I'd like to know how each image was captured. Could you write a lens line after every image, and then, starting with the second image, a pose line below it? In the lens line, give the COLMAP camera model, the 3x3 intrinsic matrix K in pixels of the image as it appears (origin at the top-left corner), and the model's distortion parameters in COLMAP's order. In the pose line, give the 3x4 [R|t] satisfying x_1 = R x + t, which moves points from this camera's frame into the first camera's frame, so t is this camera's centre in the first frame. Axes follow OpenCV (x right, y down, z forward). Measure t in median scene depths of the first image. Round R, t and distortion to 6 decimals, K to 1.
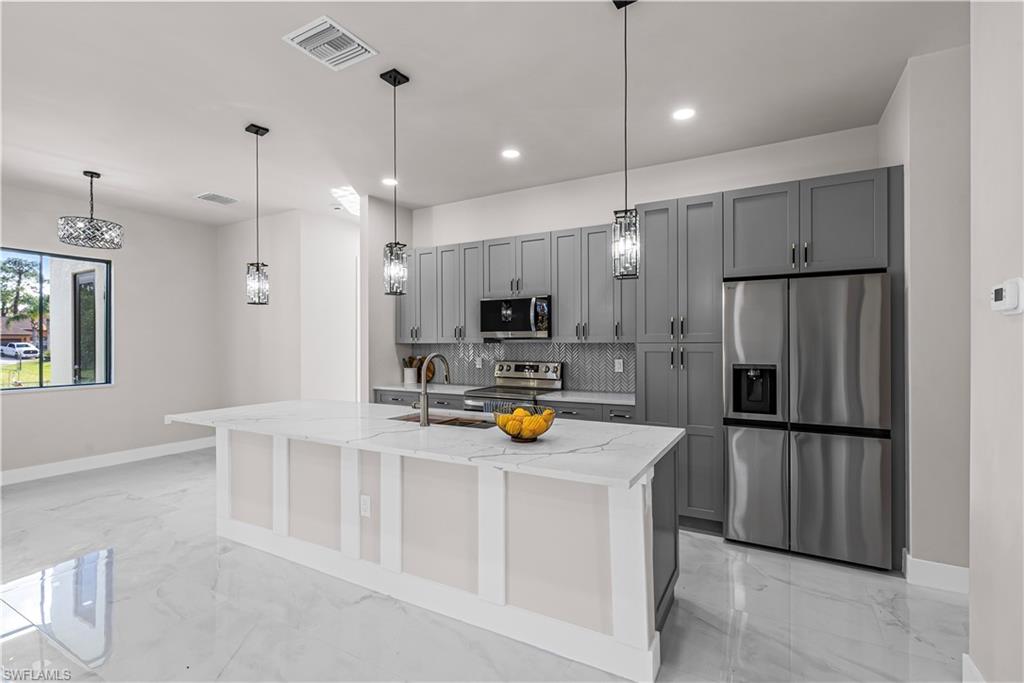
lens RADIAL K [[465.9, 0, 512.0], [0, 465.9, 341.5], [0, 0, 1]] dist [-0.000661, -0.000045]
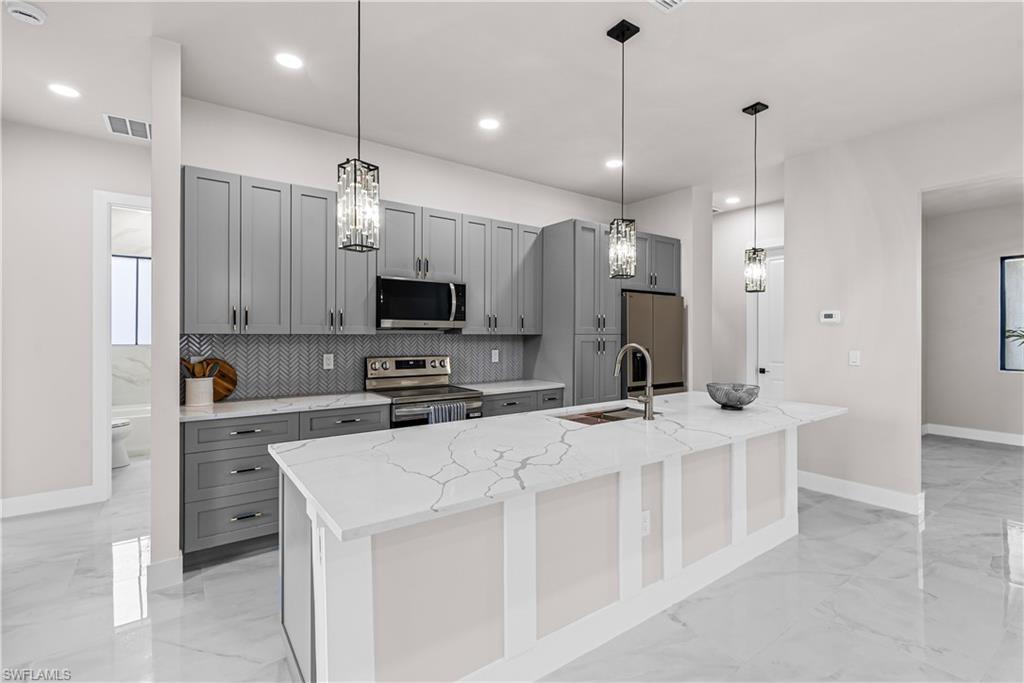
lens RADIAL K [[470.9, 0, 513.0], [0, 470.9, 333.6], [0, 0, 1]] dist [0.000839, 0.000048]
pose [[0.419461, 0.004623, 0.907762, -0.723653], [-0.003350, 0.999988, -0.003544, 0.004361], [-0.907767, -0.001555, 0.419472, 0.515257]]
